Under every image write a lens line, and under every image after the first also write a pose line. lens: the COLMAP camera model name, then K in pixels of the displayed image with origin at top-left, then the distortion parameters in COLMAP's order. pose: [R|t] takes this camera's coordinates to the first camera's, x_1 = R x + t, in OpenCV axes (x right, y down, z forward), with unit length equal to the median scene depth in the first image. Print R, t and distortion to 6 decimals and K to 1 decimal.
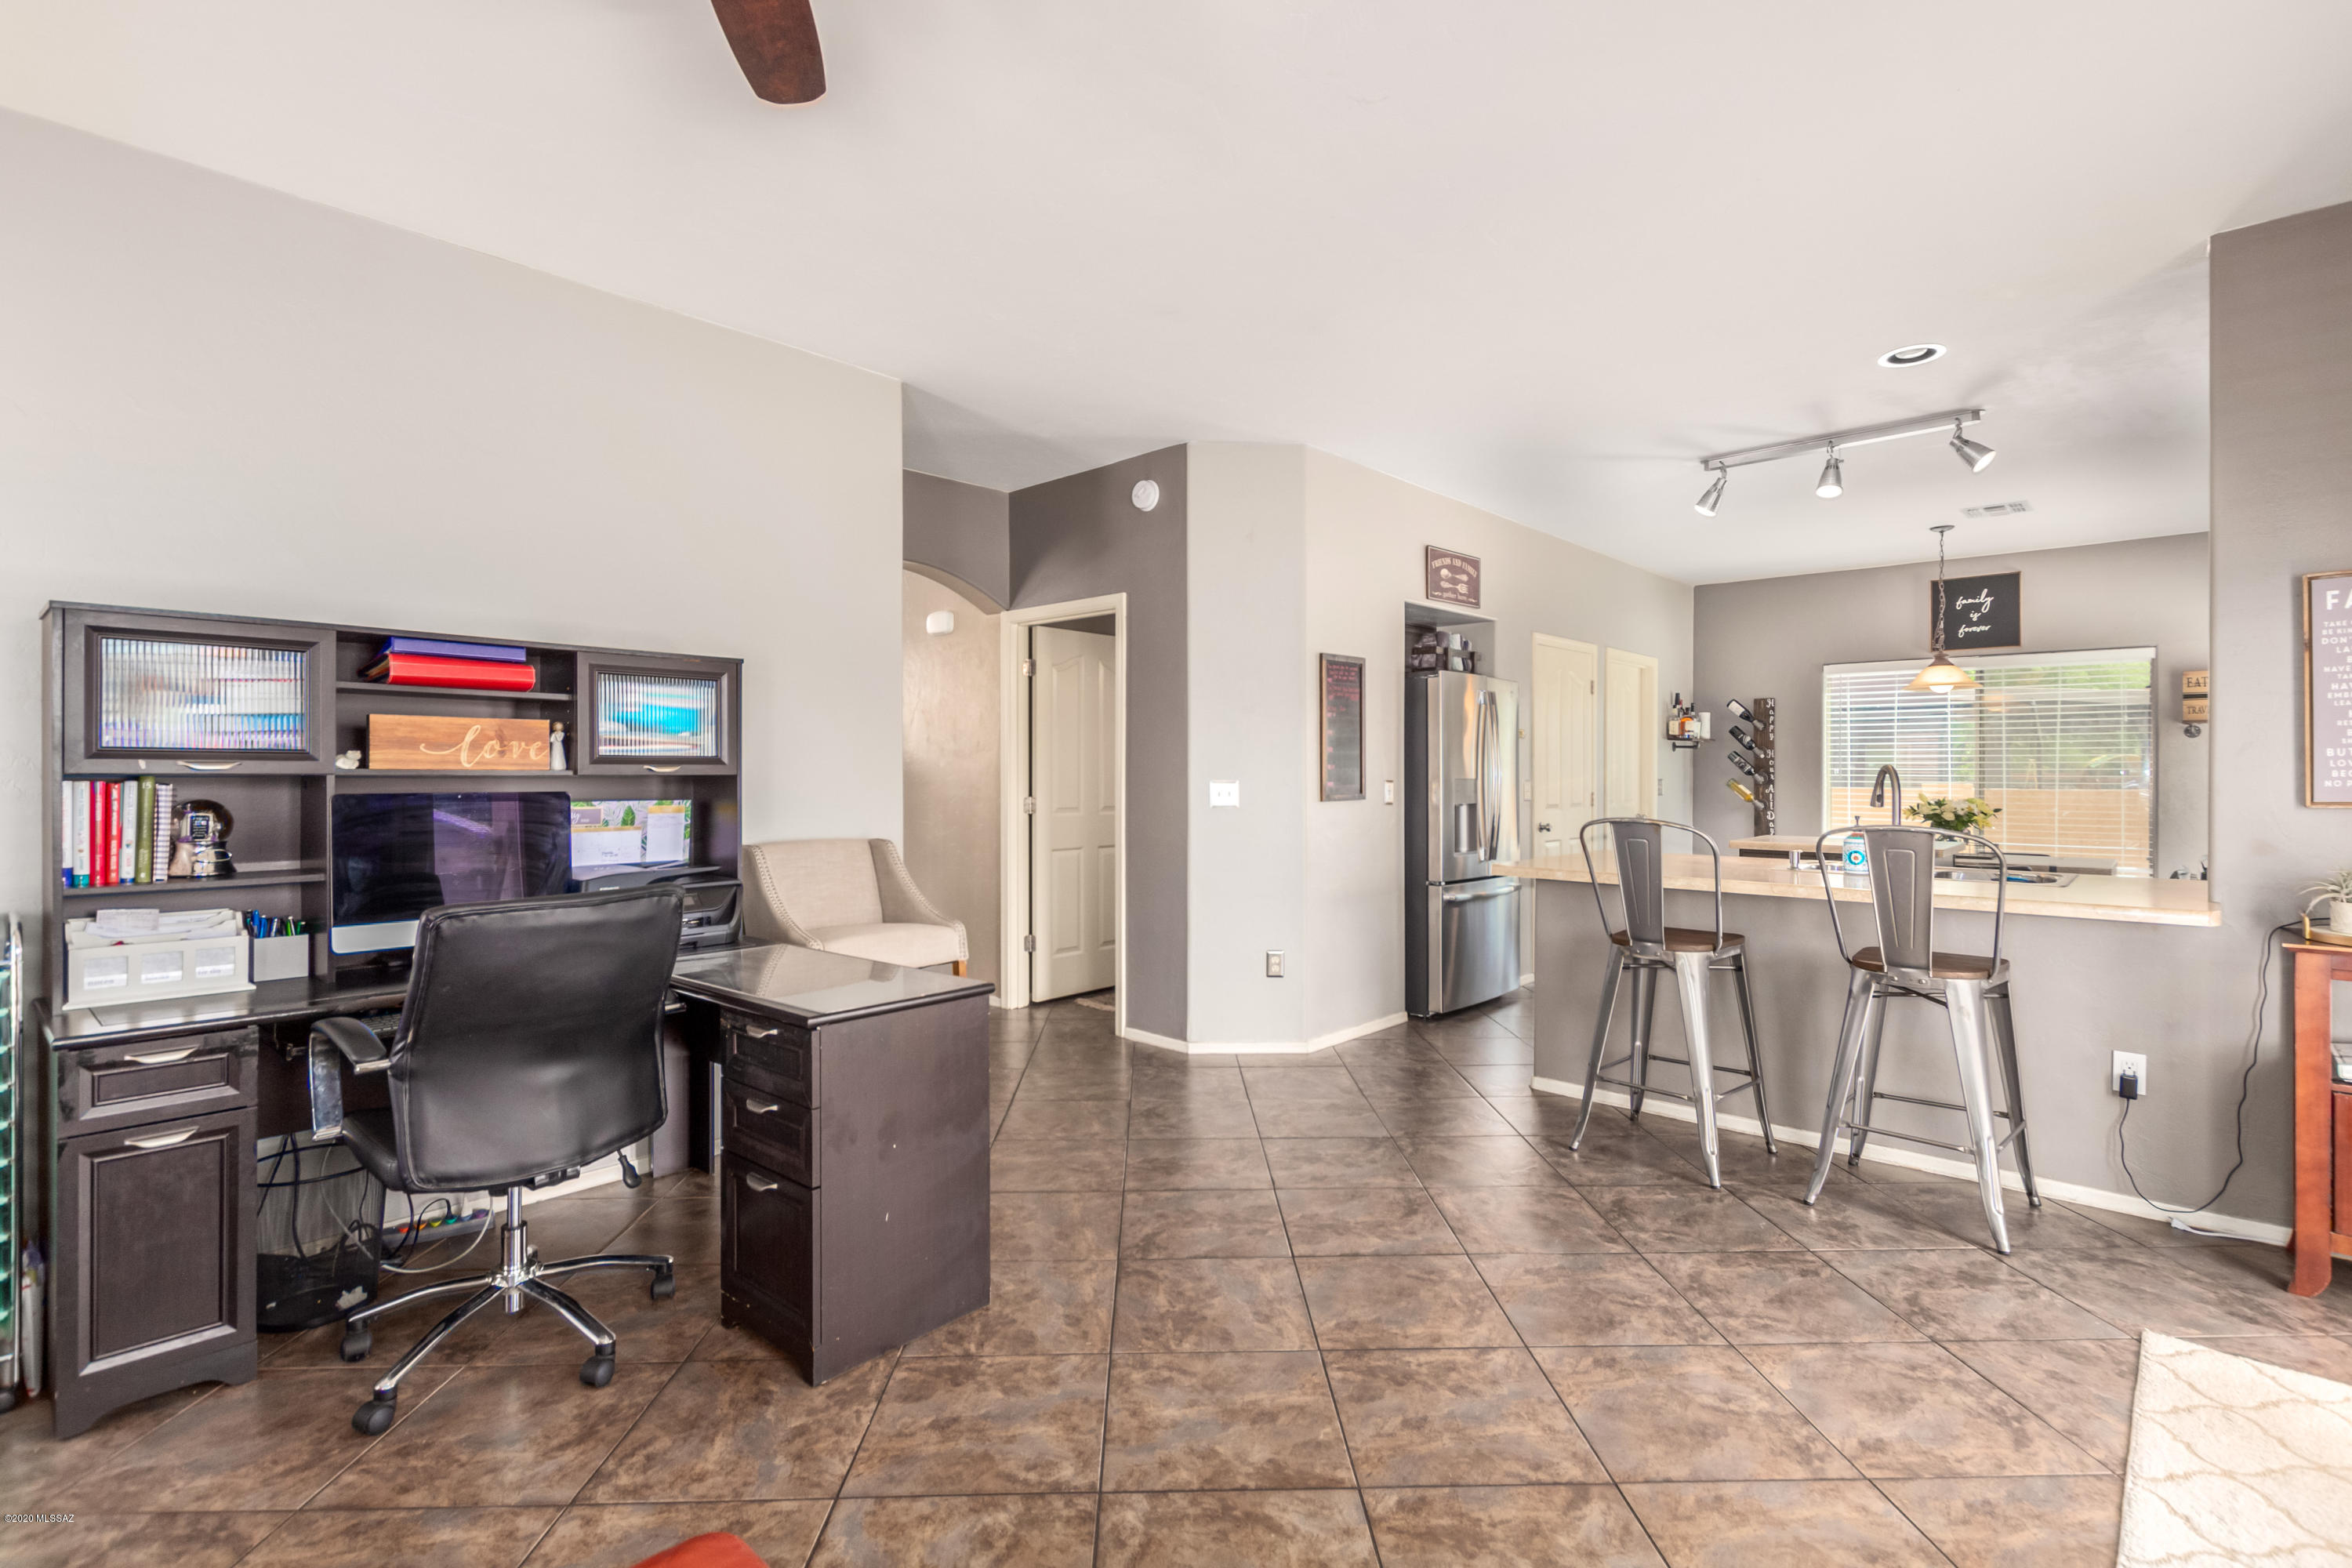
lens RADIAL K [[1095.9, 0, 1188.8], [0, 1095.9, 781.6], [0, 0, 1]] dist [-0.002337, -0.000557]
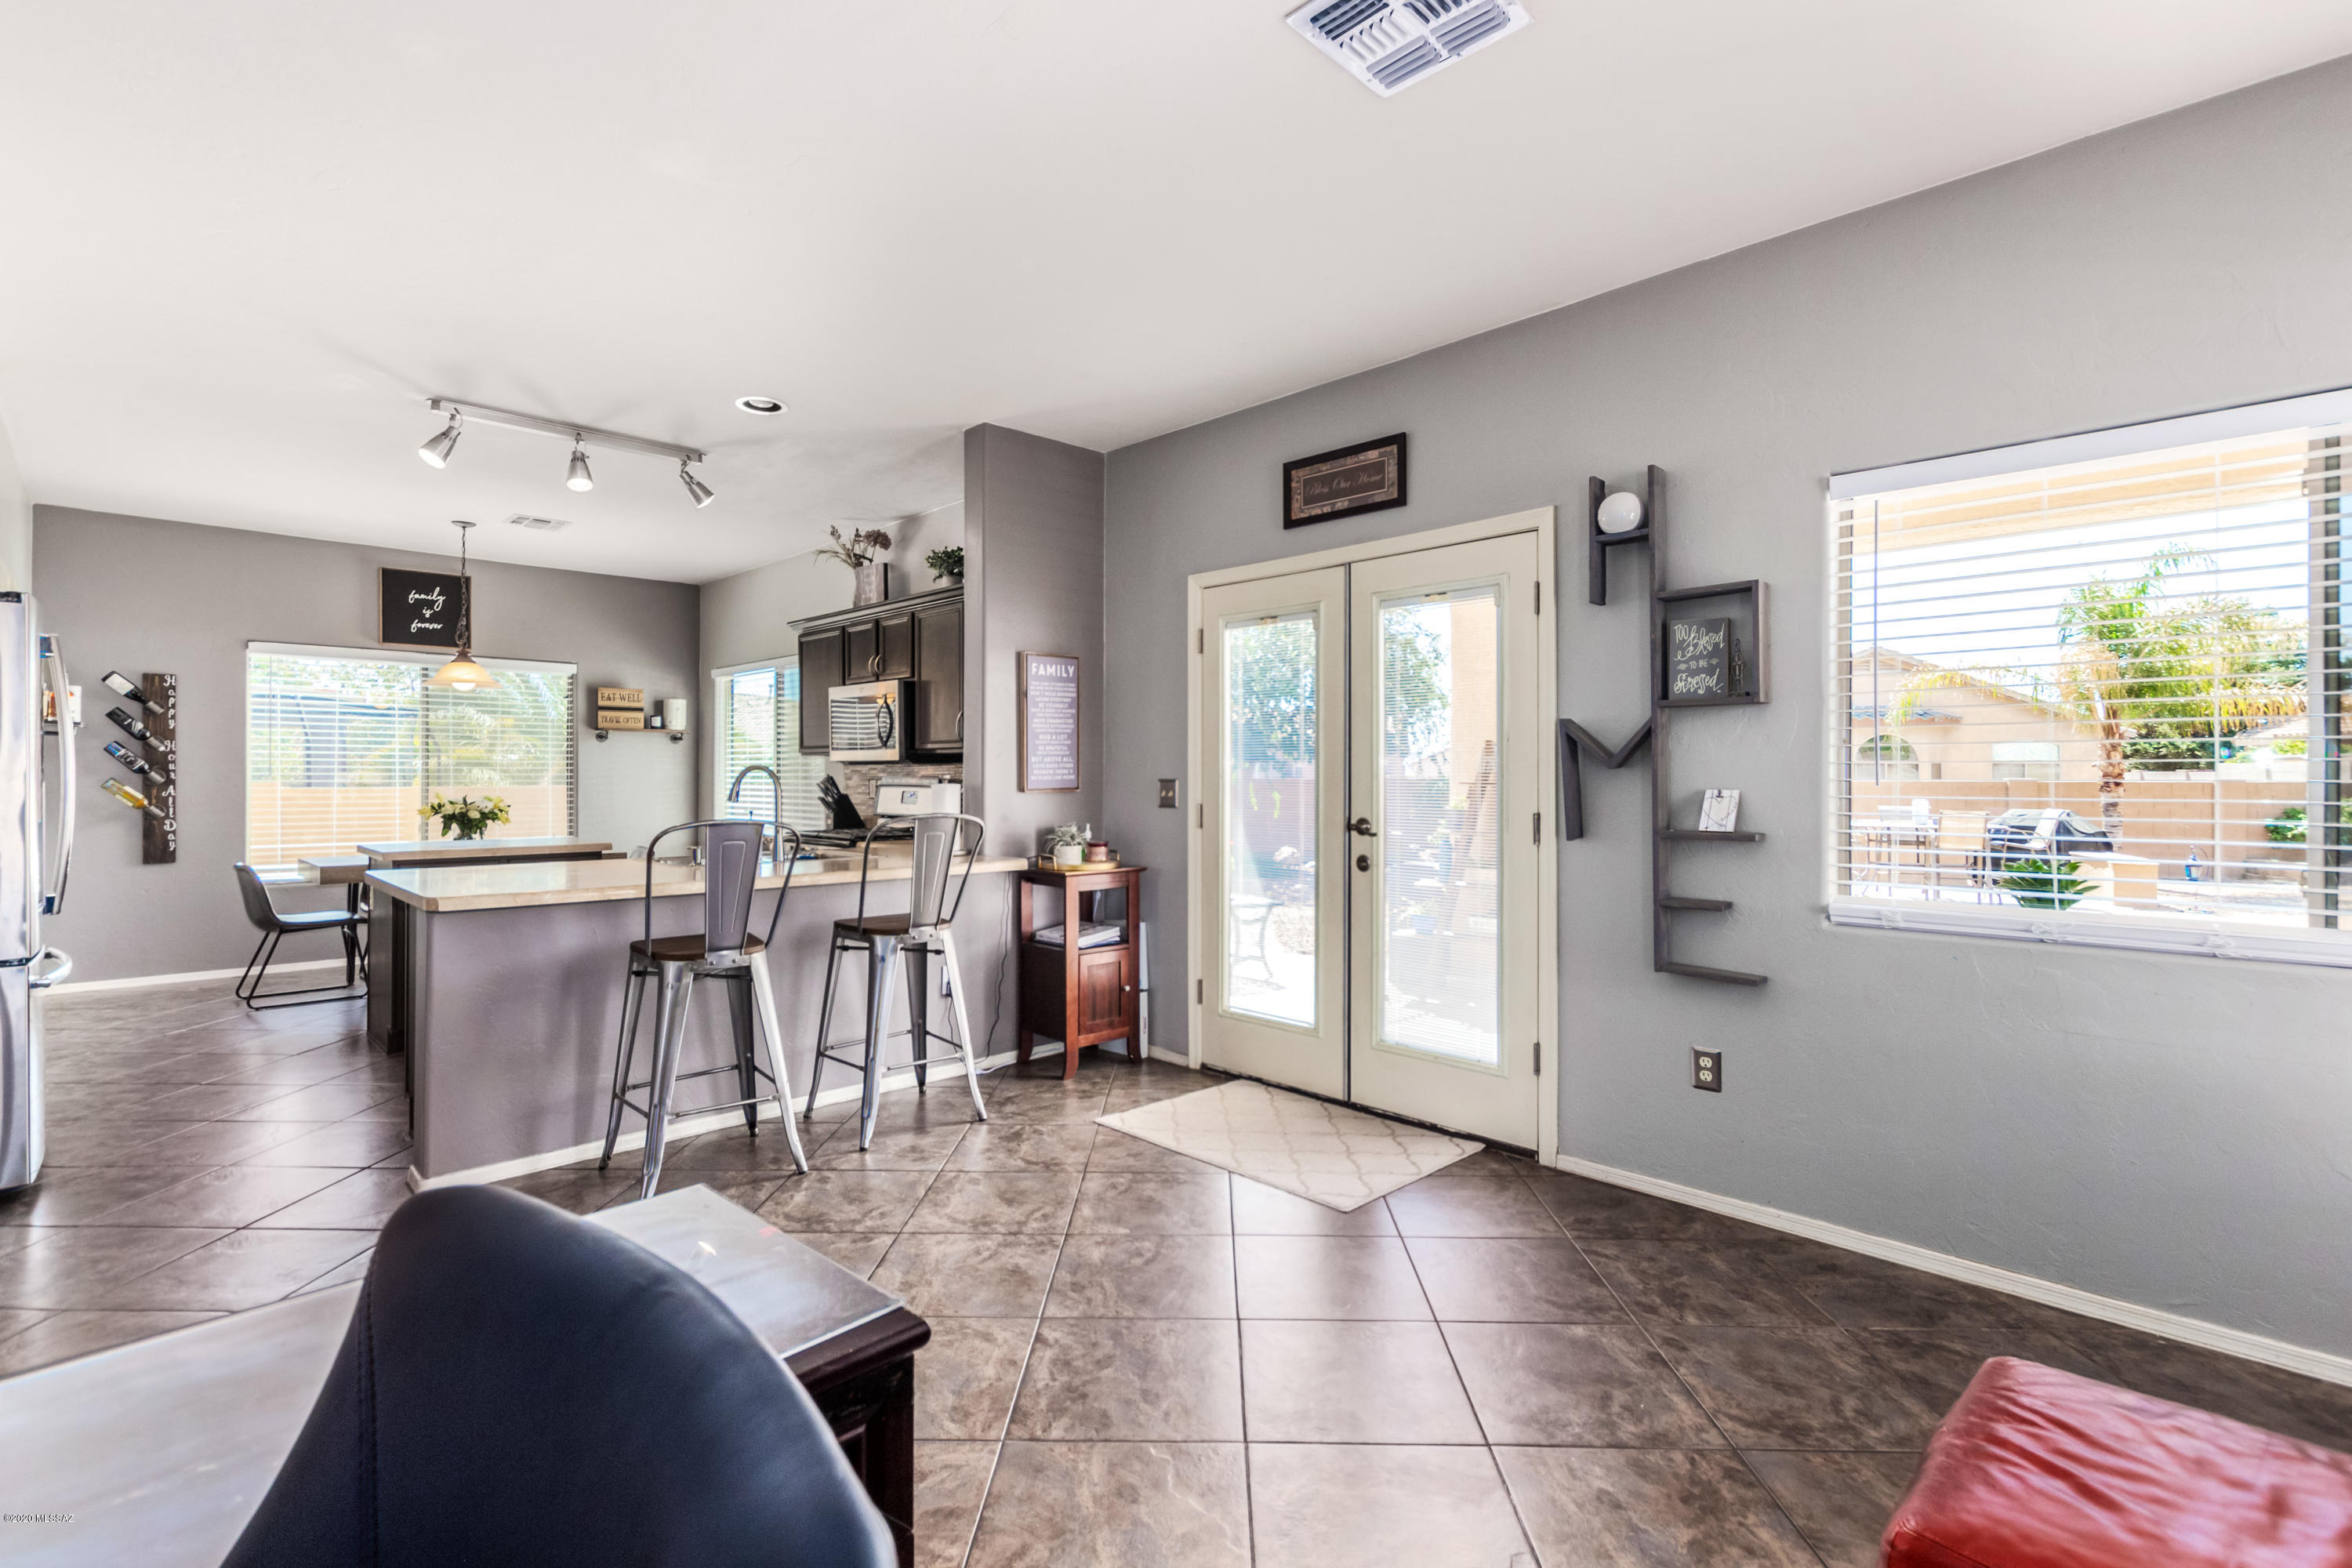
lens RADIAL K [[1095.9, 0, 1187.9], [0, 1095.9, 773.9], [0, 0, 1]] dist [-0.002337, -0.000557]
pose [[0.018098, -0.000012, 0.999836, -0.415603], [0.005471, 0.999985, -0.000087, -0.002363], [-0.999821, 0.005471, 0.018098, 0.470508]]
